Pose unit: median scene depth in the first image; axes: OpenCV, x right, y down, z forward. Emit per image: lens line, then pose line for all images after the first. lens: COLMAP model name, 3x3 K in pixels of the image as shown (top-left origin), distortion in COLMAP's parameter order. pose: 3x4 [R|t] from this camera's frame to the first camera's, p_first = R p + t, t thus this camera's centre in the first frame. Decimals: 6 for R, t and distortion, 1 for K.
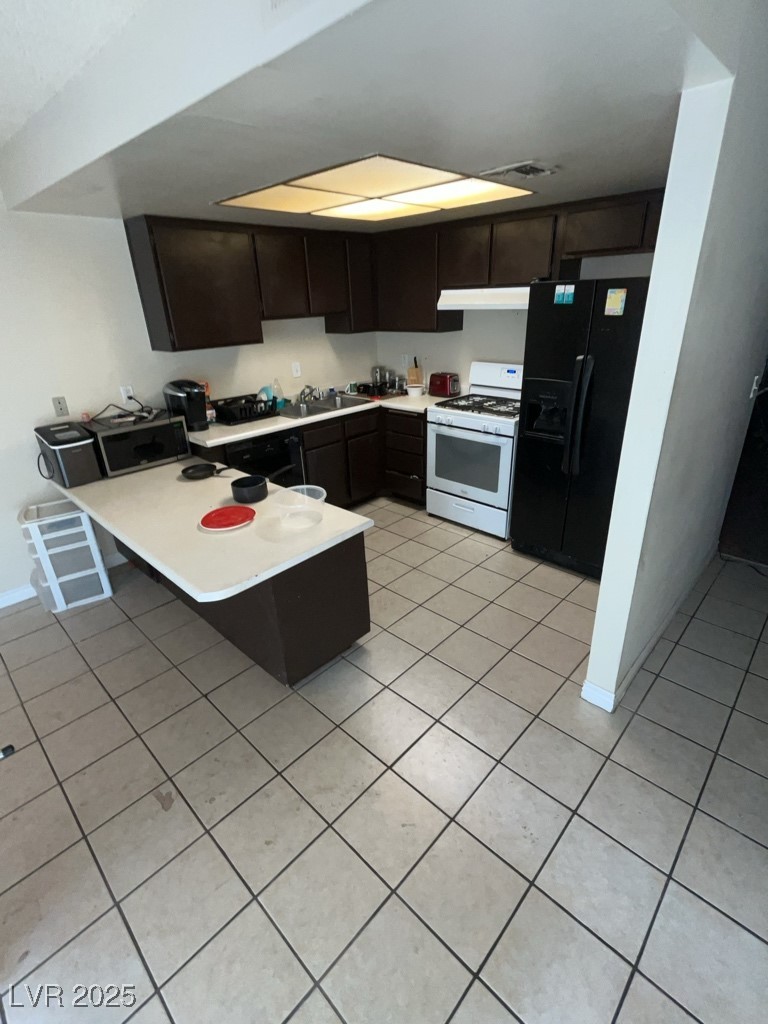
lens RADIAL K [[477.4, 0, 385.7], [0, 477.4, 513.0], [0, 0, 1]] dist [-0.009929, 0.000533]
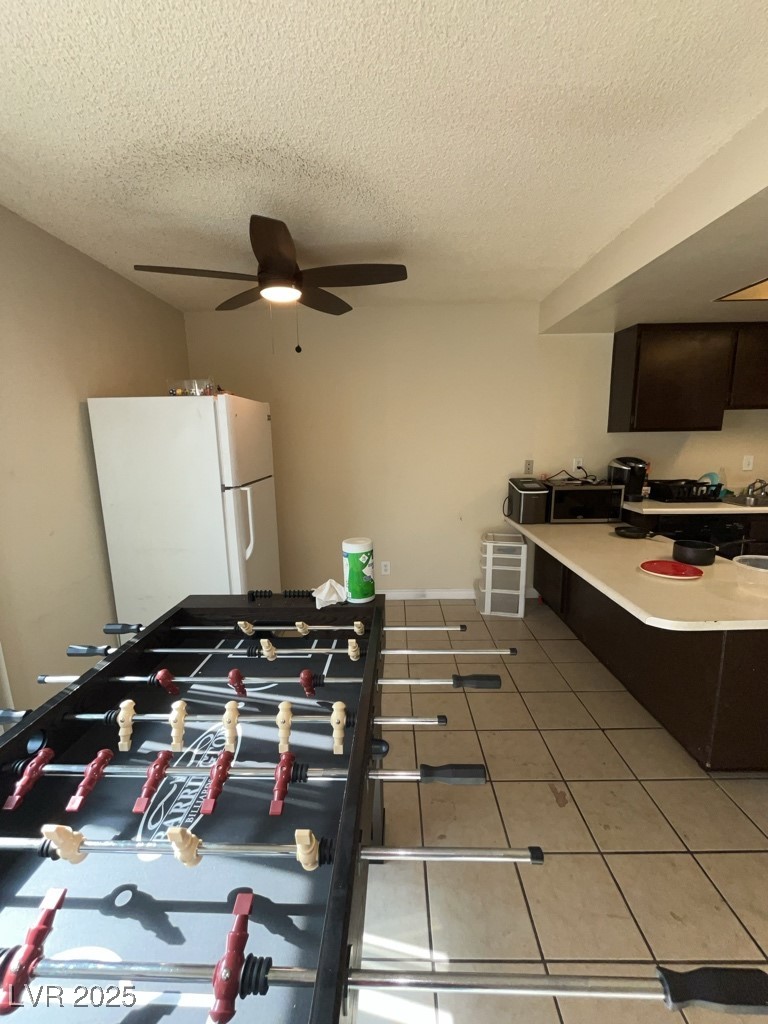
lens RADIAL K [[414.2, 0, 381.1], [0, 414.2, 512.5], [0, 0, 1]] dist [-0.009102, 0.000825]
pose [[0.675090, 0.150146, -0.722294, -0.096708], [-0.305670, 0.948003, -0.088630, 0.121498], [0.671430, 0.280617, 0.685883, -0.043221]]
